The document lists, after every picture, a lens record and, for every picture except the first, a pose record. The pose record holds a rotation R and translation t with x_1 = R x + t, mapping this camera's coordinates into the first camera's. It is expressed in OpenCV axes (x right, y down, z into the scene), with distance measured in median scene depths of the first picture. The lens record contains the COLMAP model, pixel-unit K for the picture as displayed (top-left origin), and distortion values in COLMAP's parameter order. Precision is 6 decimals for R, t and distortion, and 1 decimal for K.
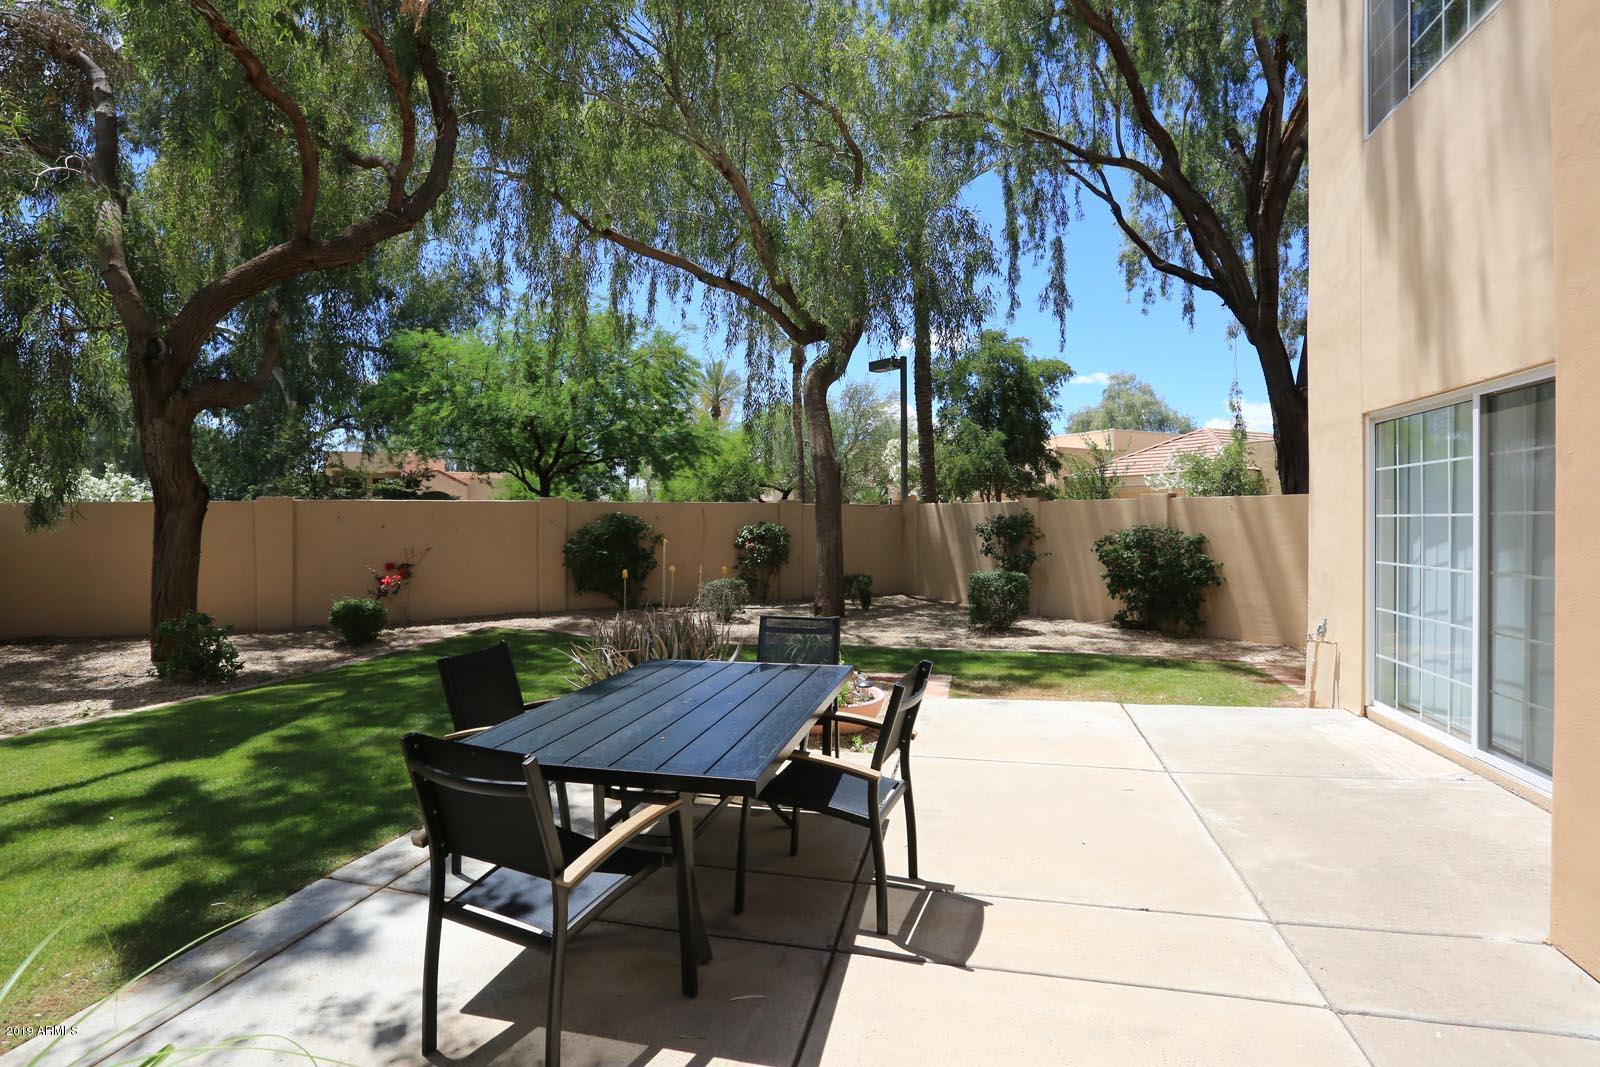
lens RADIAL K [[763.7, 0, 797.0], [0, 763.7, 516.4], [0, 0, 1]] dist [-0.056153, 0.022285]
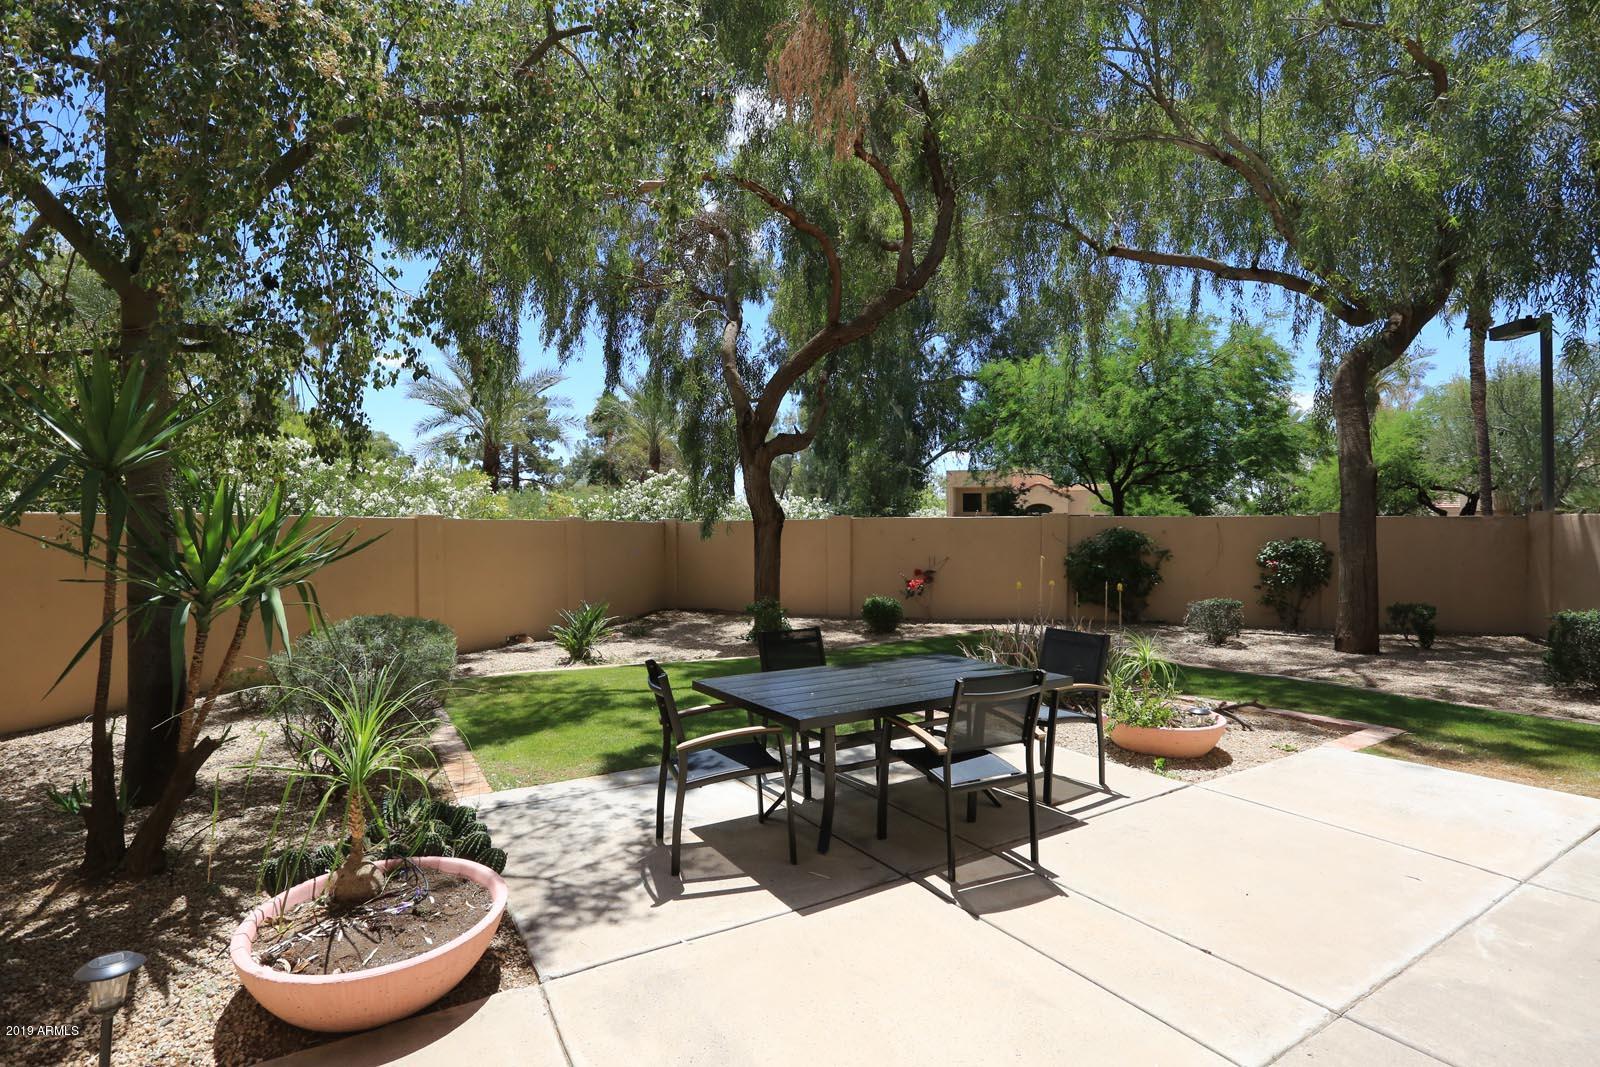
lens RADIAL K [[763.7, 0, 797.0], [0, 763.7, 516.4], [0, 0, 1]] dist [-0.056153, 0.022285]
pose [[0.716455, -0.009811, -0.697564, 0.175718], [-0.000106, 0.999900, -0.014172, -0.006002], [0.697633, 0.010228, 0.716382, -0.016795]]
